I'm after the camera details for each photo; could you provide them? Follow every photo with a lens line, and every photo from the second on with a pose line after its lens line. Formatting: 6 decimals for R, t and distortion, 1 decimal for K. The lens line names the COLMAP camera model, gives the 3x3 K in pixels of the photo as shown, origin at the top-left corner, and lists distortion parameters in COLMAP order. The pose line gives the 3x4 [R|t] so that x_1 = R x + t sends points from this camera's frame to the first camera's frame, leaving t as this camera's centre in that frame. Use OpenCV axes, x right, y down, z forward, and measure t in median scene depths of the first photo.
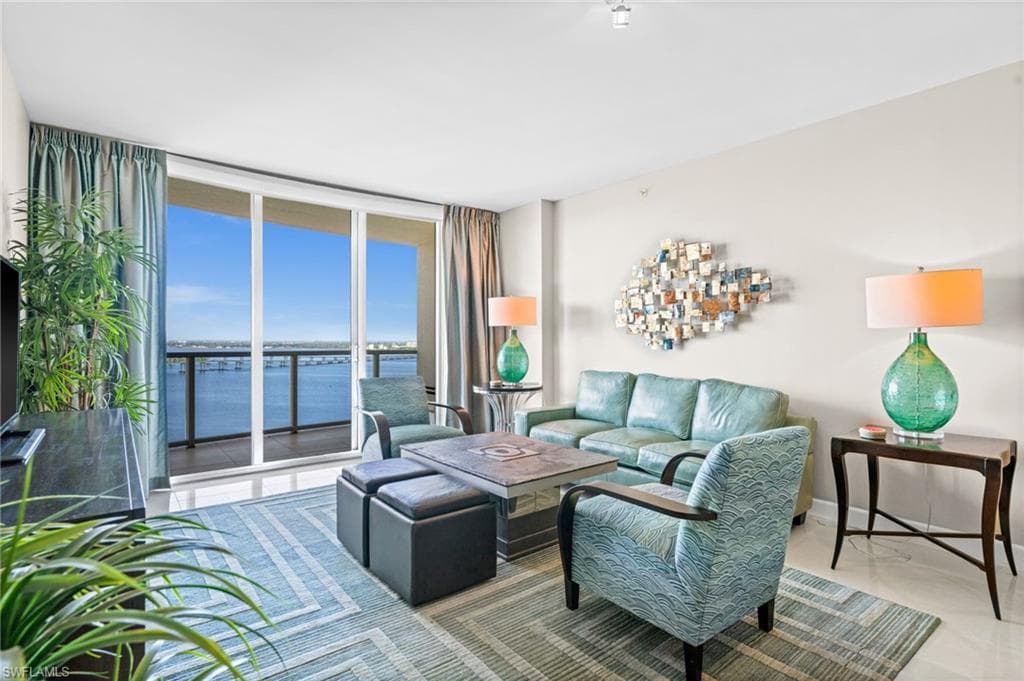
lens RADIAL K [[531.0, 0, 516.9], [0, 531.0, 334.3], [0, 0, 1]] dist [-0.012102, 0.003124]
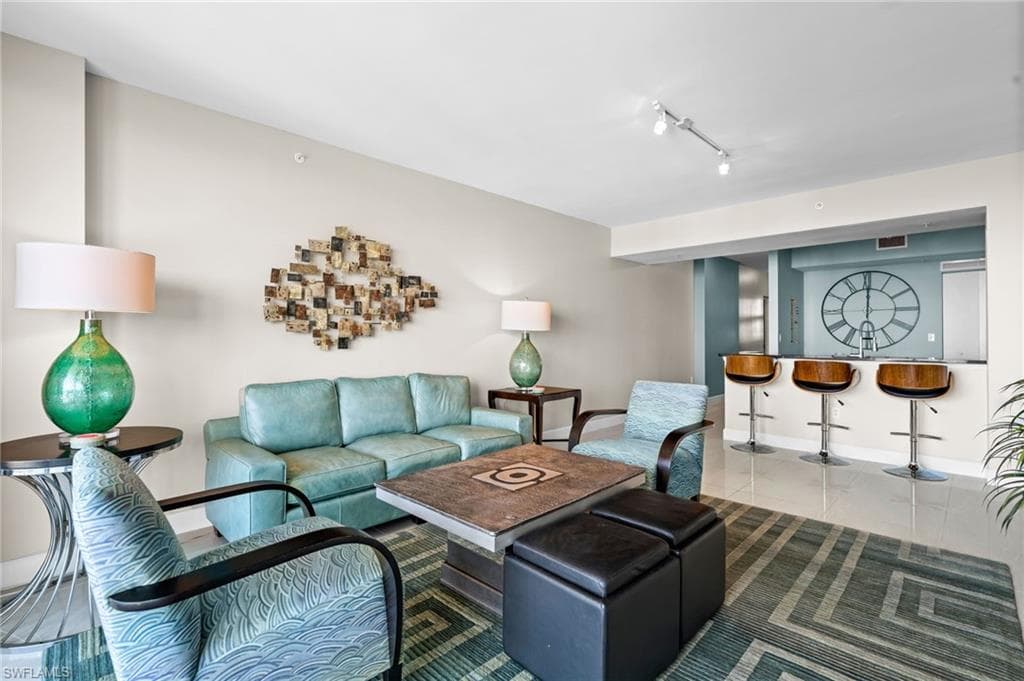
lens RADIAL K [[470.0, 0, 515.4], [0, 470.0, 331.1], [0, 0, 1]] dist [-0.002505, 0.002196]
pose [[-0.149739, -0.001338, 0.988725, -0.488243], [-0.016924, 0.999856, -0.001210, -0.004772], [-0.988581, -0.016914, -0.149740, 0.723717]]
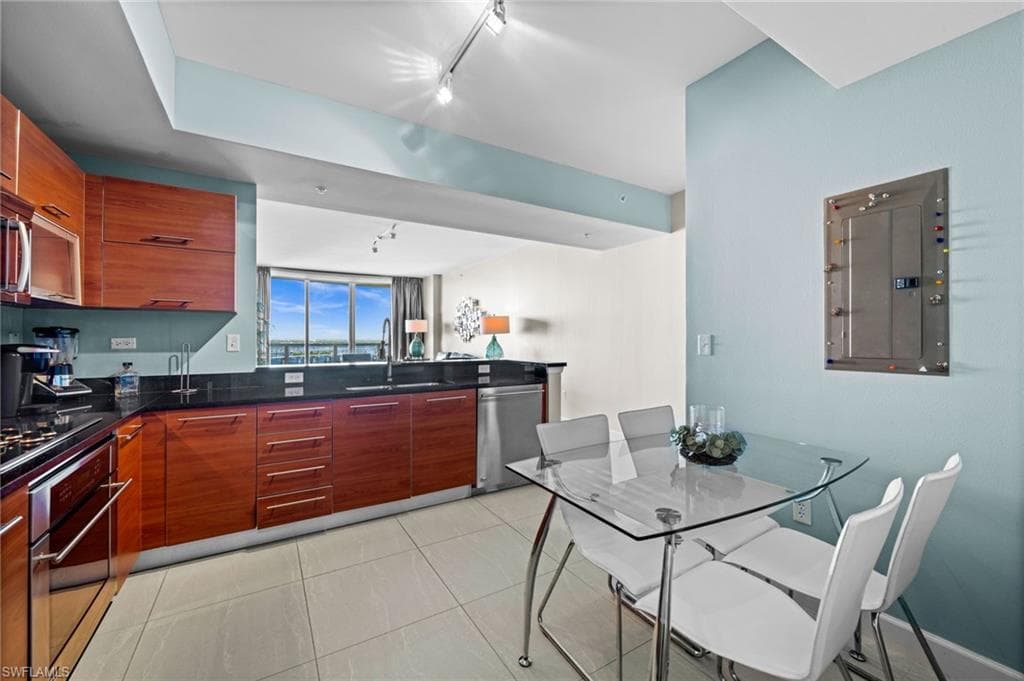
lens RADIAL K [[403.6, 0, 507.6], [0, 403.6, 338.4], [0, 0, 1]] dist [-0.002338, -0.000748]
pose [[0.994465, -0.006879, -0.104846, 0.614022], [0.008730, 0.999814, 0.017203, -0.016970], [0.104708, -0.018023, 0.994340, -0.747887]]
